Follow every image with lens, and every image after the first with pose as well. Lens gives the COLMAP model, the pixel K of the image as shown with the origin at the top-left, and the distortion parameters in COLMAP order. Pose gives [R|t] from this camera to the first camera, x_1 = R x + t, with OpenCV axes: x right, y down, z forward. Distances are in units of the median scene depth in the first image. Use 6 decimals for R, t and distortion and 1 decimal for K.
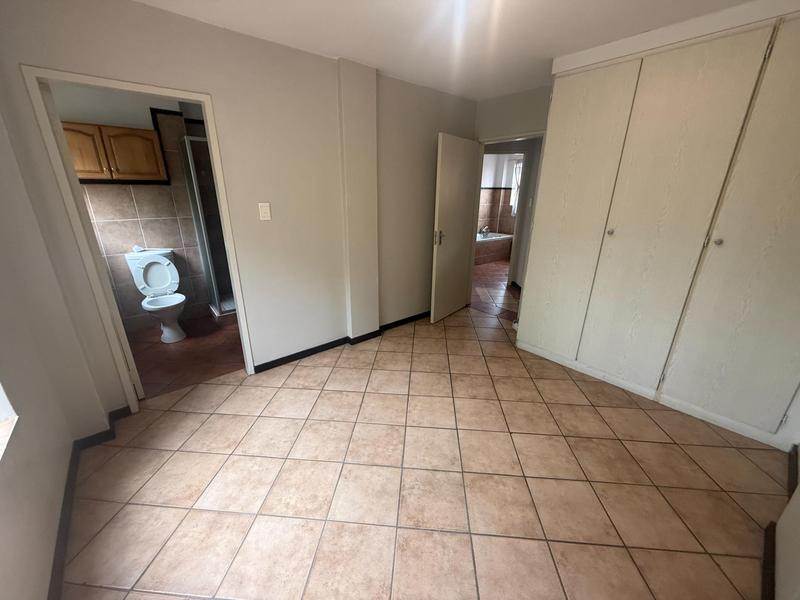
lens RADIAL K [[316.7, 0, 396.9], [0, 316.7, 301.4], [0, 0, 1]] dist [-0.002250, 0.000588]
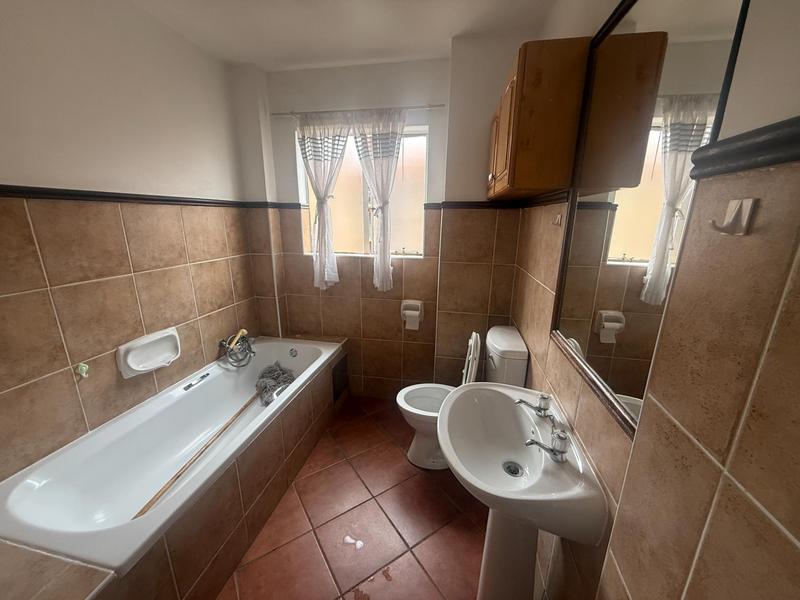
lens RADIAL K [[316.7, 0, 400.3], [0, 316.7, 301.7], [0, 0, 1]] dist [-0.002250, 0.000588]
pose [[0.765853, -0.162784, 0.622070, 0.612467], [0.207686, 0.978196, 0.000285, -0.654216], [-0.608553, 0.128977, 0.782961, 1.901392]]
